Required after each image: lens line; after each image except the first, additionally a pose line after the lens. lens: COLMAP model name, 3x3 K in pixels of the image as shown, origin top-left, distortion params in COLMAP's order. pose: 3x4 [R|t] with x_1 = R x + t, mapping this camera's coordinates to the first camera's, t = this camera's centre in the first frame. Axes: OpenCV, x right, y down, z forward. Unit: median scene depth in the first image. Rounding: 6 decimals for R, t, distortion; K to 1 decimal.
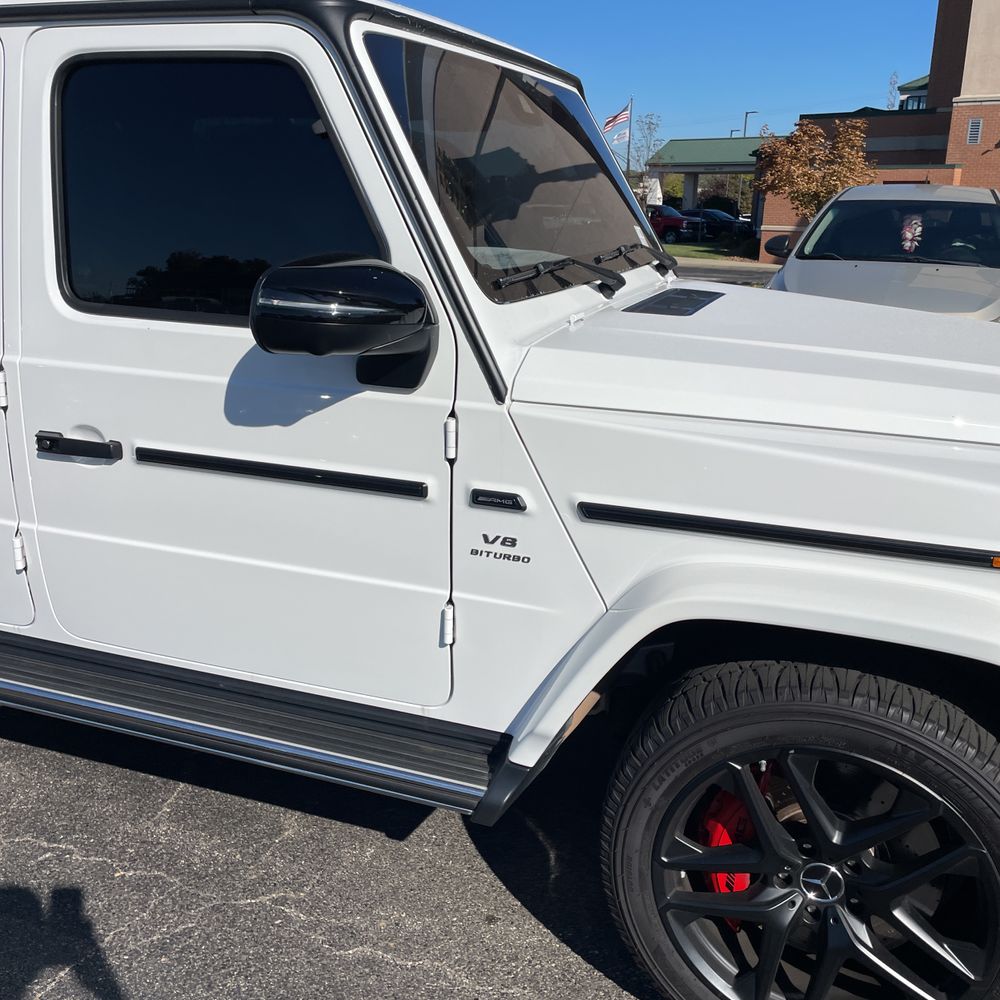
lens RADIAL K [[1007.4, 0, 504.7], [0, 1007.4, 511.2], [0, 0, 1]] dist [0.036994, 0.000000]
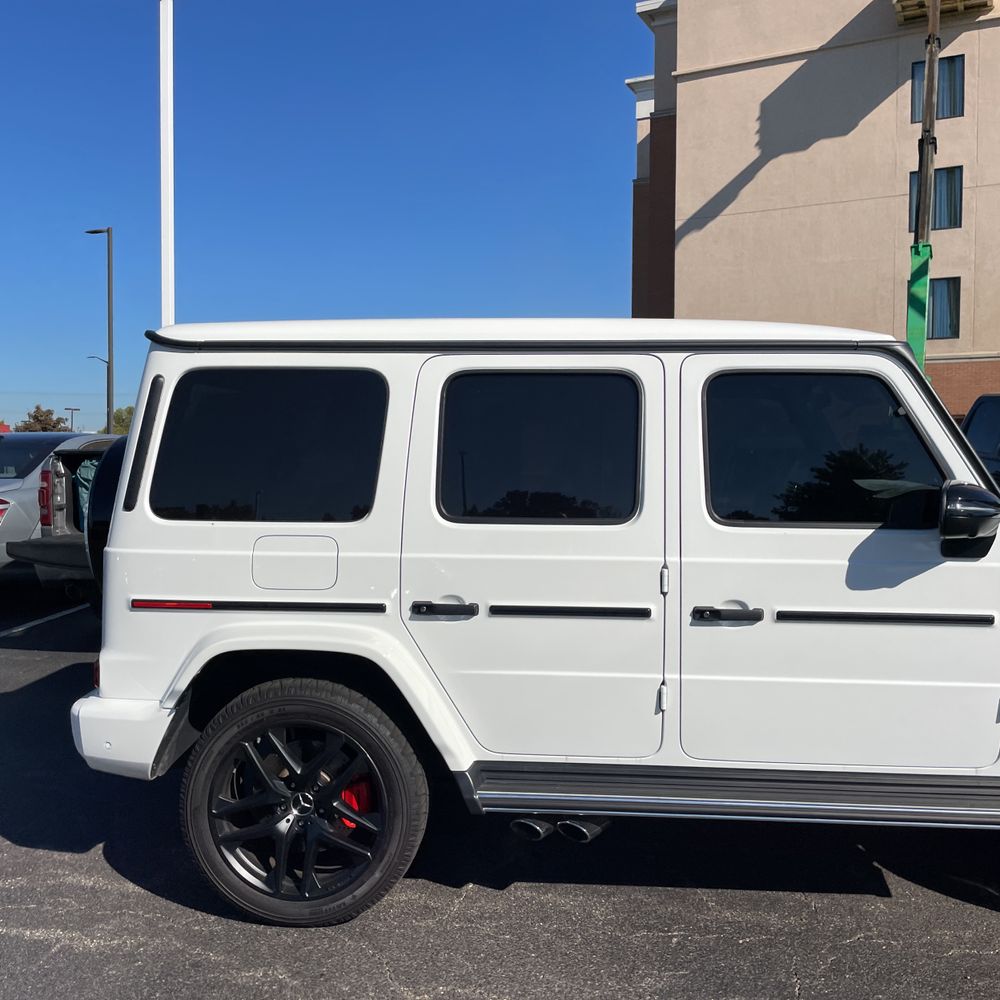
lens RADIAL K [[1007.4, 0, 497.6], [0, 1007.4, 493.0], [0, 0, 1]] dist [0.036994, 0.000000]
pose [[0.958859, -0.033672, 0.281878, -1.299355], [0.101427, 0.968037, -0.229382, 0.077009], [-0.265144, 0.248535, 0.931627, -0.371949]]
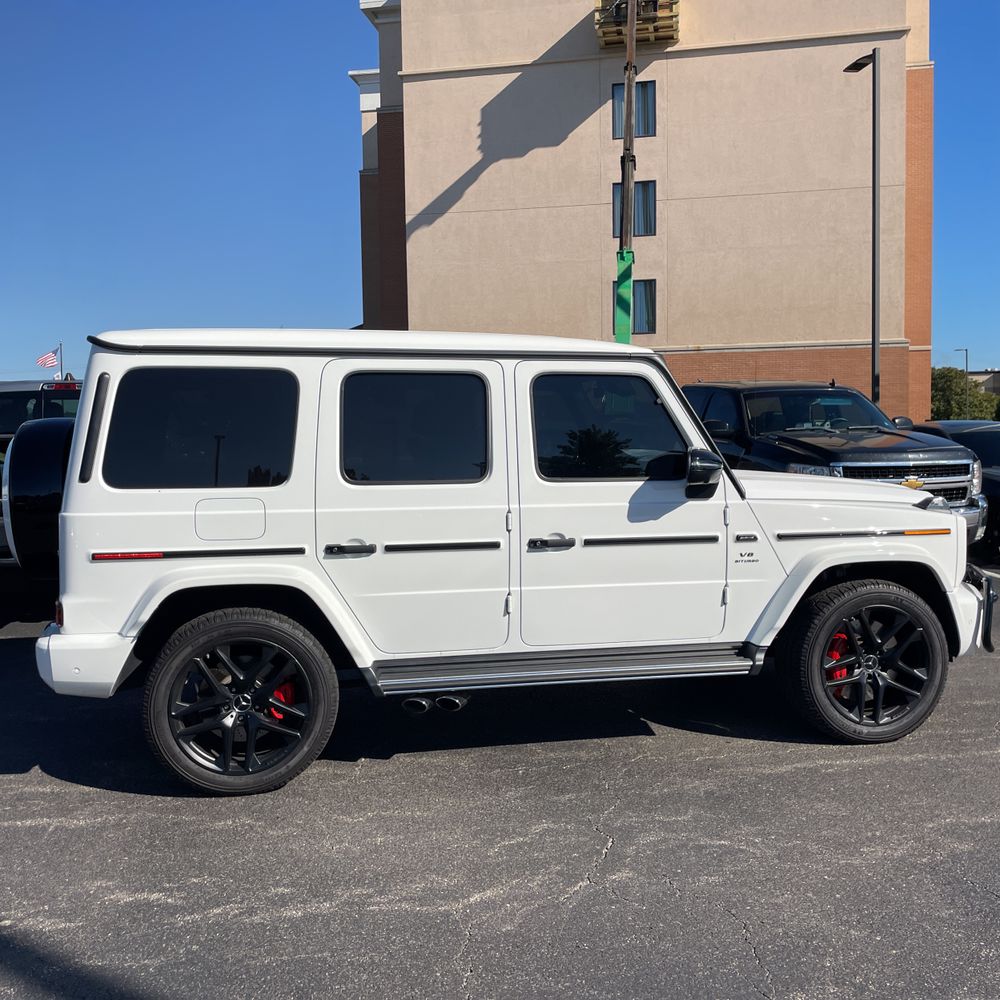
lens RADIAL K [[1007.4, 0, 496.9], [0, 1007.4, 501.6], [0, 0, 1]] dist [0.036994, 0.000000]
pose [[0.846605, -0.066364, 0.528069, -1.834227], [0.181976, 0.968491, -0.170032, 0.213727], [-0.500146, 0.240046, 0.832005, -0.812572]]
